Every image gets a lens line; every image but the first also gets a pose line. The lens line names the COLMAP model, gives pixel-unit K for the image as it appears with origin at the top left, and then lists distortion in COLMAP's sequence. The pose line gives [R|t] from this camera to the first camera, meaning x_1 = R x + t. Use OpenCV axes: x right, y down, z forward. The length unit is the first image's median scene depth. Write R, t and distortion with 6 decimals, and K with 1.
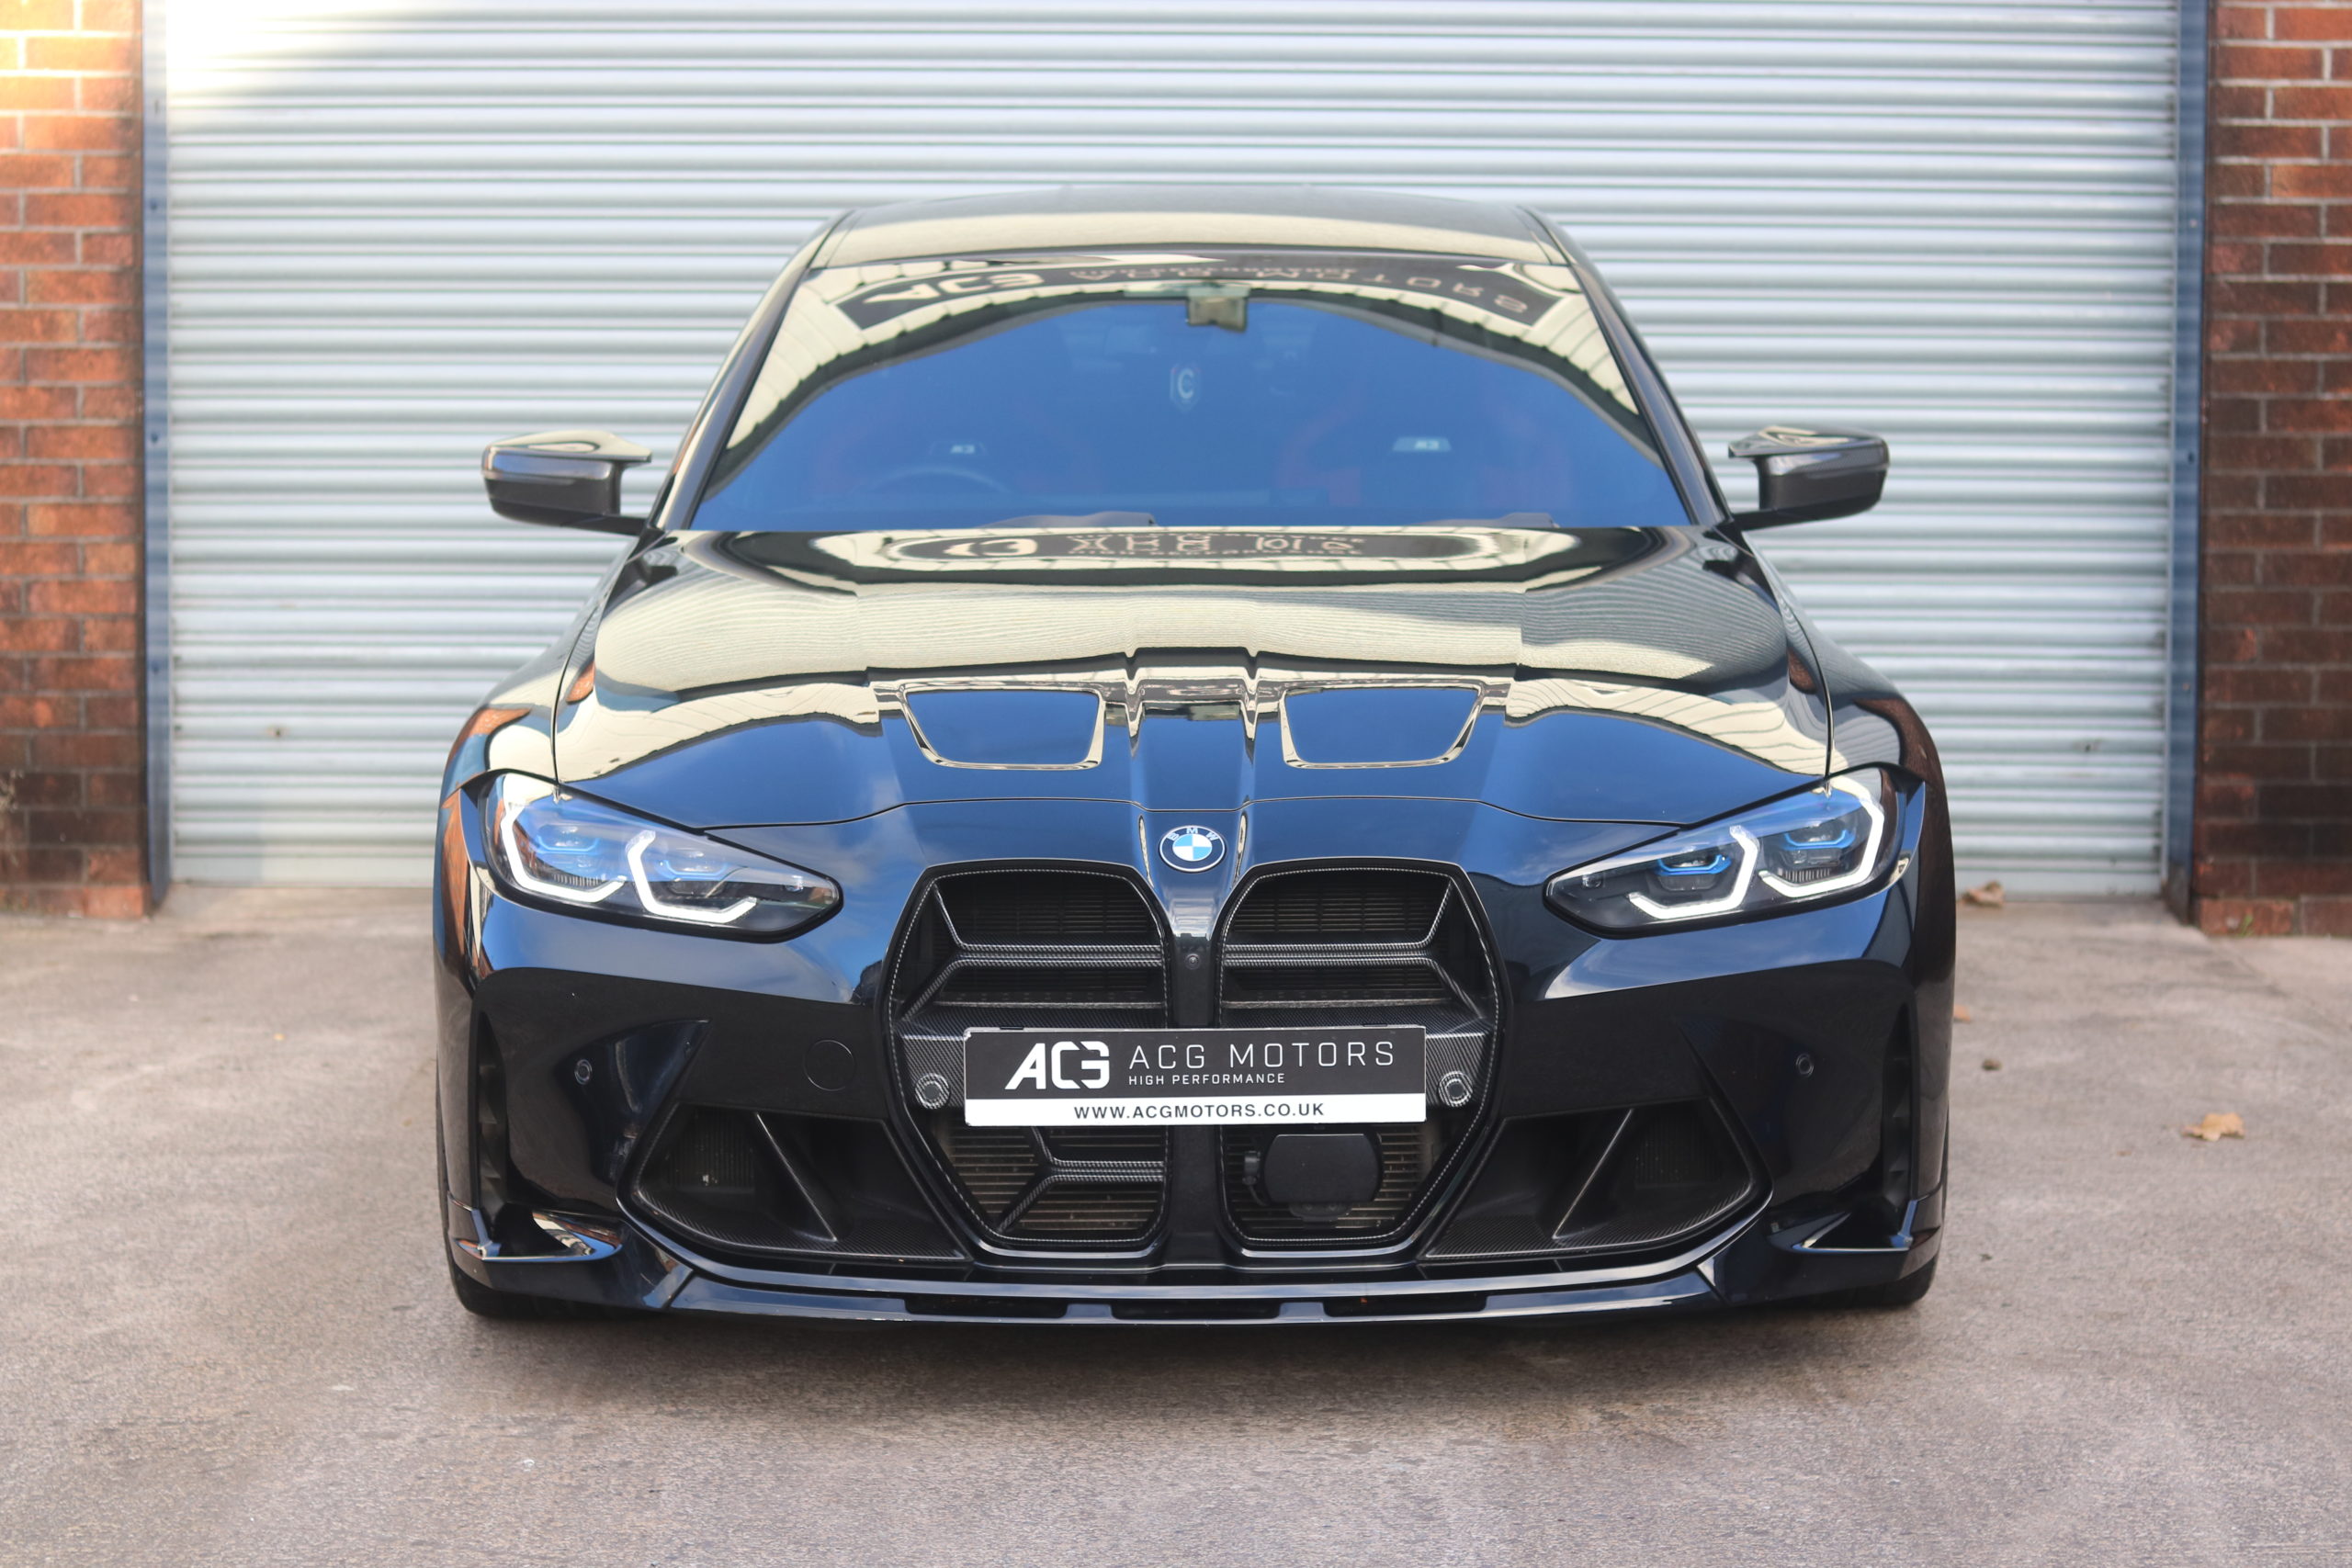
lens RADIAL K [[5463.5, 0, 1176.0], [0, 5463.5, 784.0], [0, 0, 1]] dist [-0.052806, -0.383583]
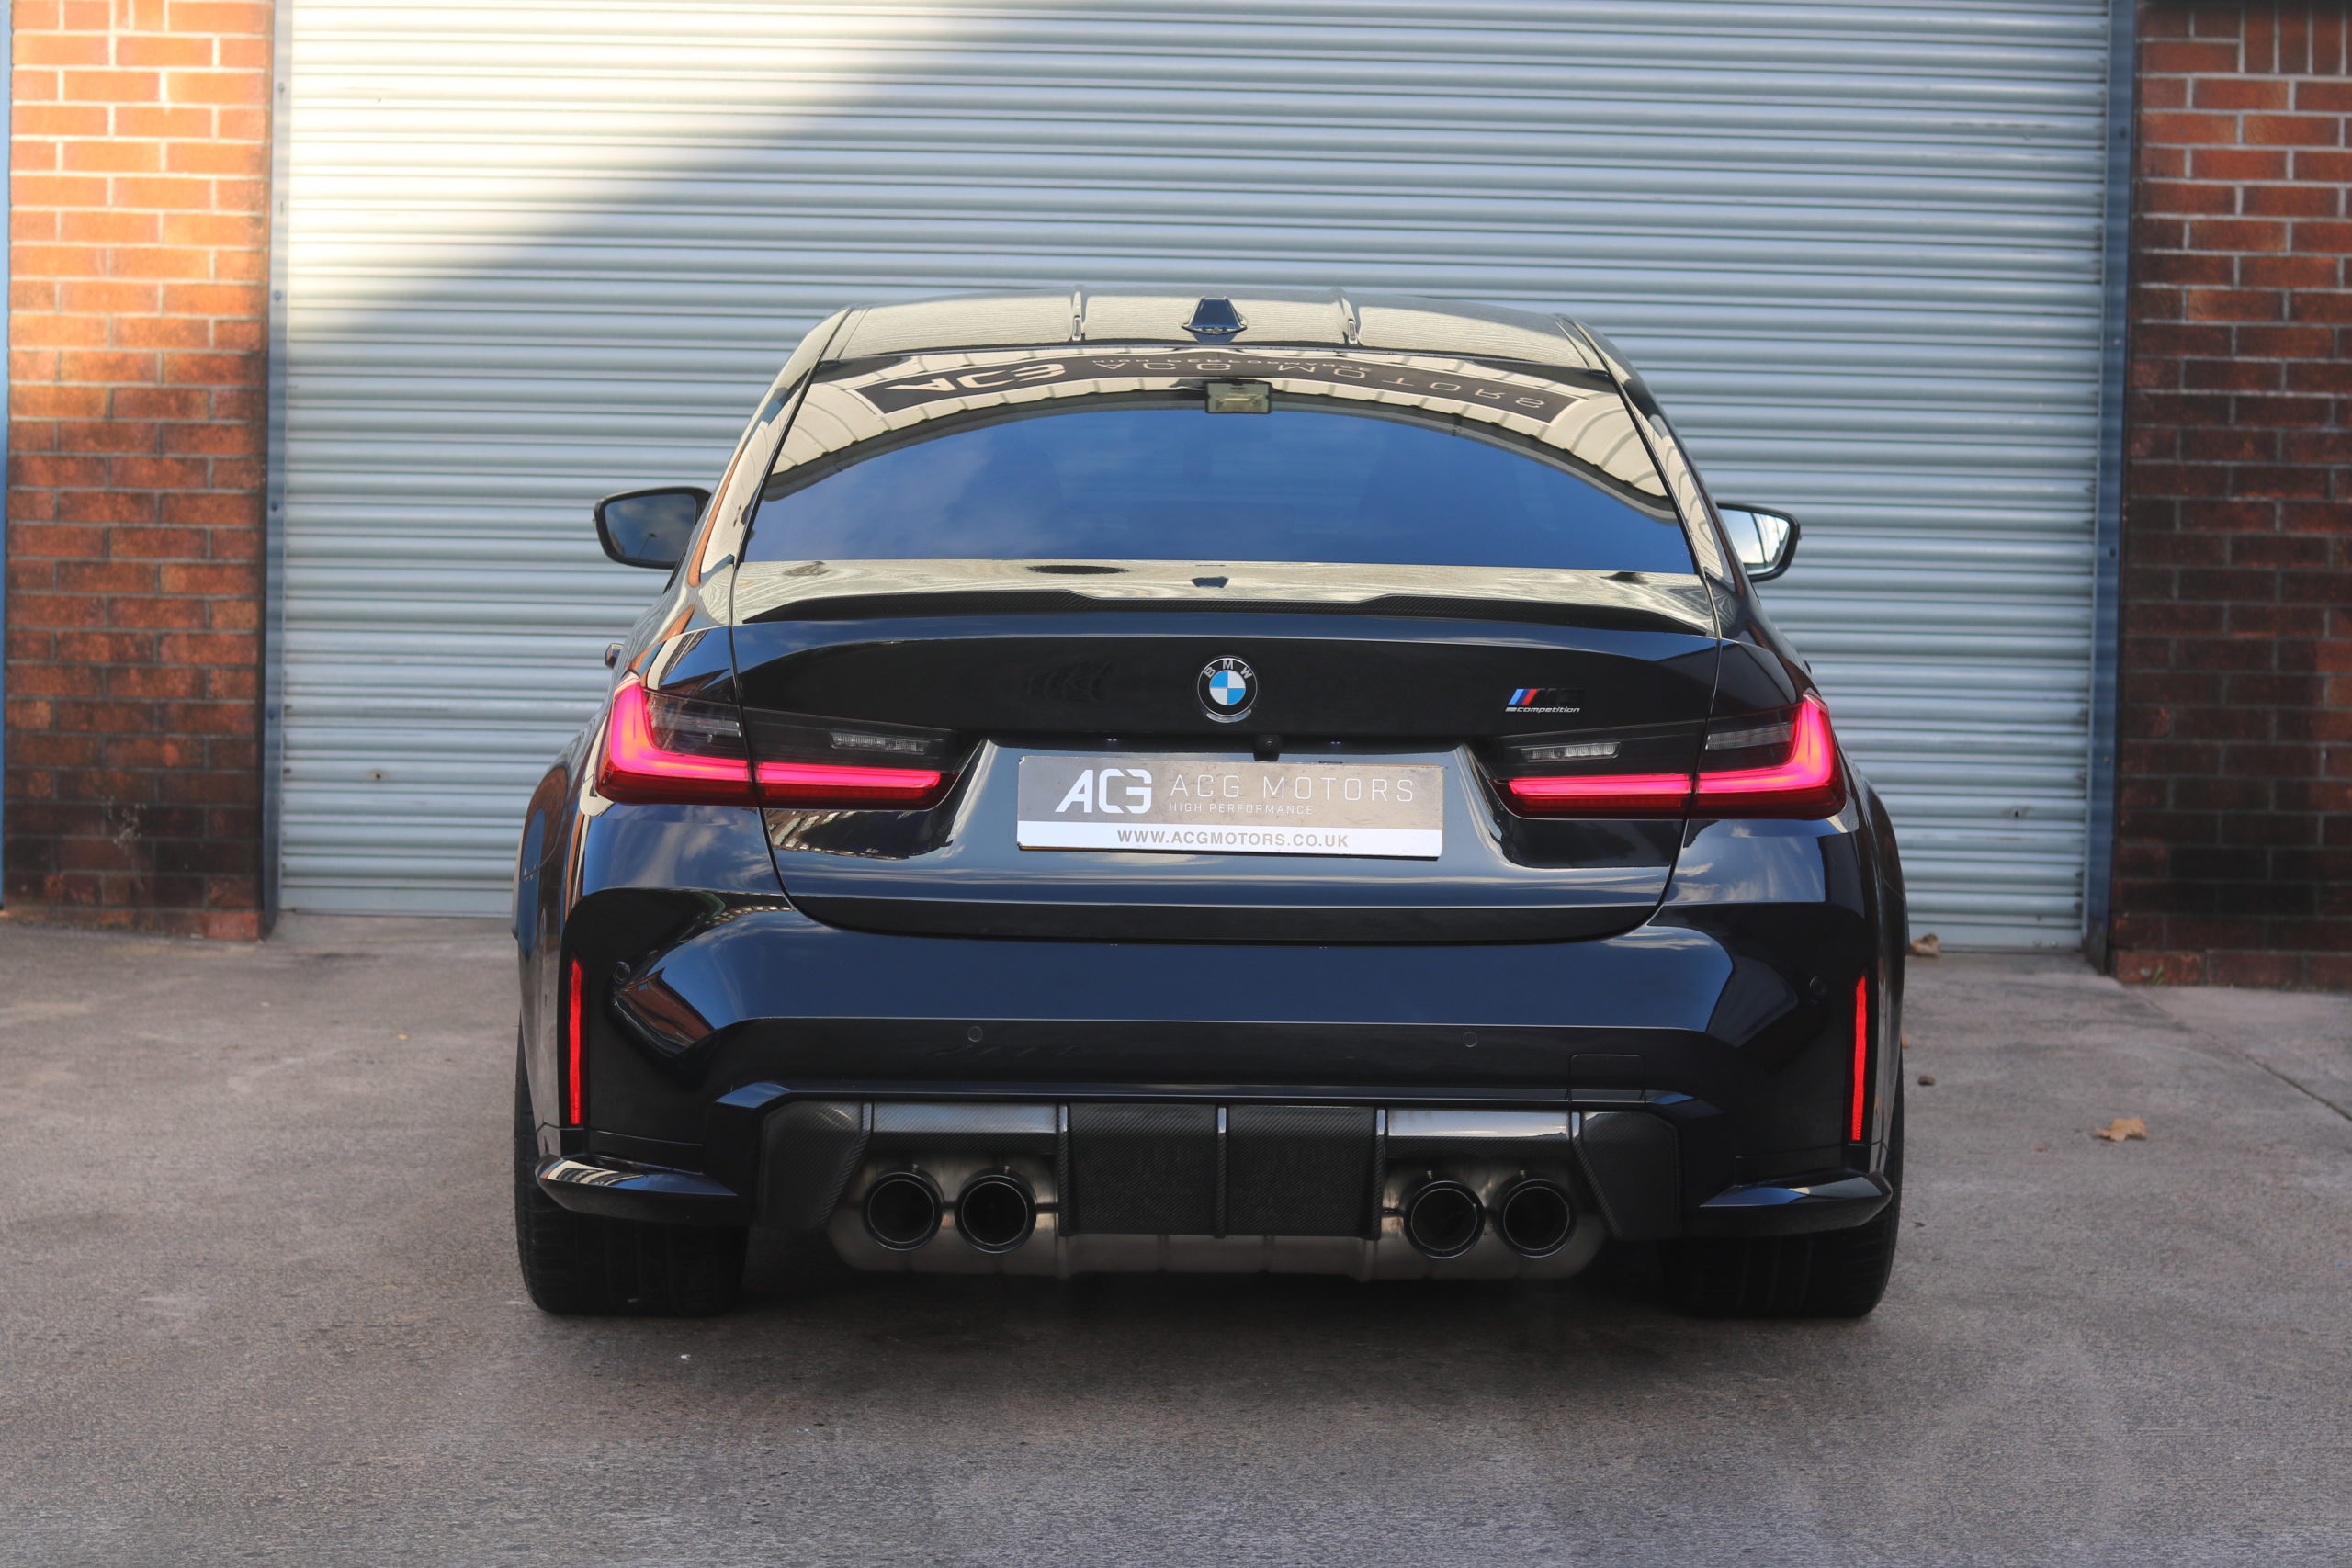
lens RADIAL K [[5463.5, 0, 1176.0], [0, 5463.5, 784.0], [0, 0, 1]] dist [-0.052806, -0.383583]
pose [[0.999834, 0.014799, 0.010590, -0.015715], [-0.014567, 0.999660, -0.021641, 0.014200], [-0.010907, 0.021483, 0.999710, -0.108295]]
